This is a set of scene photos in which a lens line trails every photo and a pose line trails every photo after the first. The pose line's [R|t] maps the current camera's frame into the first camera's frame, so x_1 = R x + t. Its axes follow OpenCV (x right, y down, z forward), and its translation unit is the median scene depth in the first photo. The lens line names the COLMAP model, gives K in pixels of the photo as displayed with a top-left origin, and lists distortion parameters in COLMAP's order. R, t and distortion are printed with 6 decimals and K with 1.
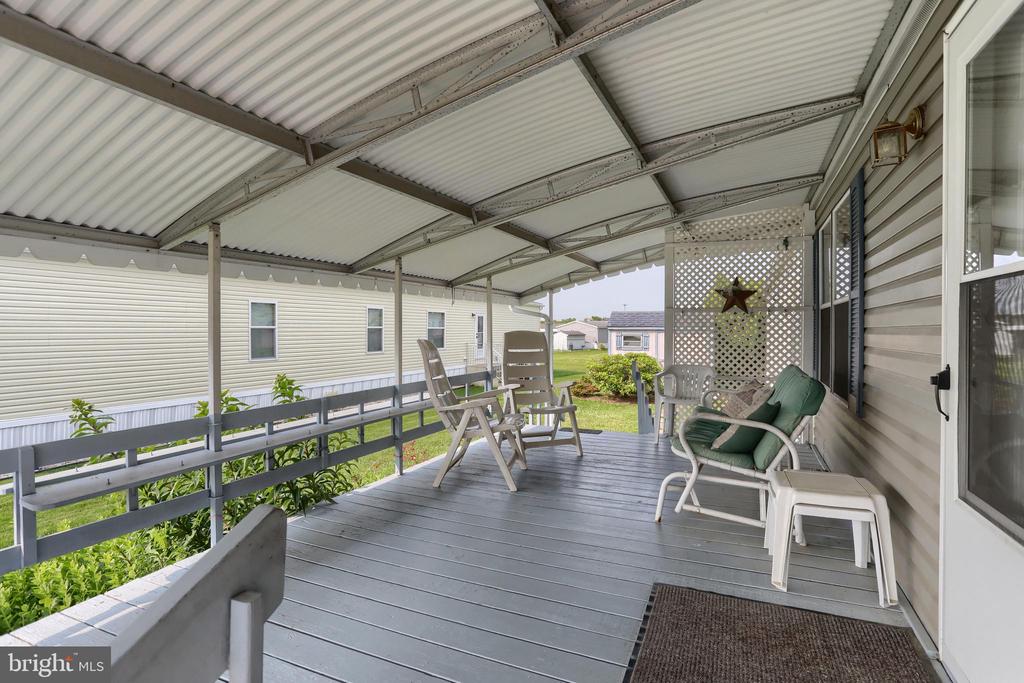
lens RADIAL K [[515.2, 0, 498.2], [0, 515.2, 336.4], [0, 0, 1]] dist [-0.032810, 0.012948]
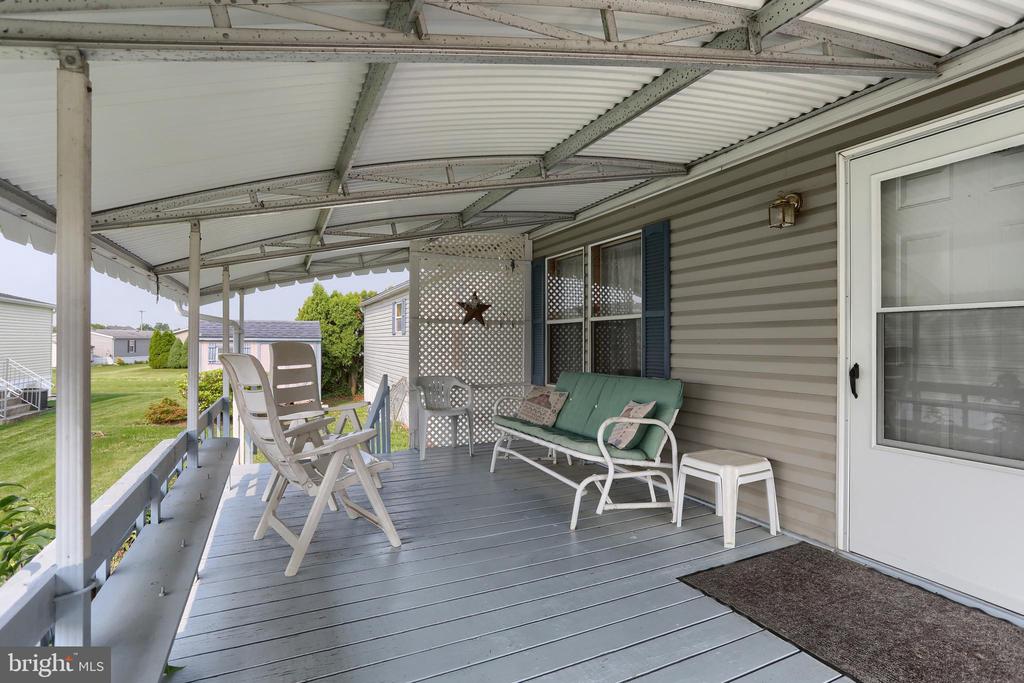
lens RADIAL K [[515.2, 0, 509.3], [0, 515.2, 340.8], [0, 0, 1]] dist [-0.032810, 0.012948]
pose [[0.635885, 0.000198, 0.771784, -0.324797], [0.008950, 0.999931, -0.007631, -0.004039], [-0.771732, 0.011760, 0.635839, 0.258486]]
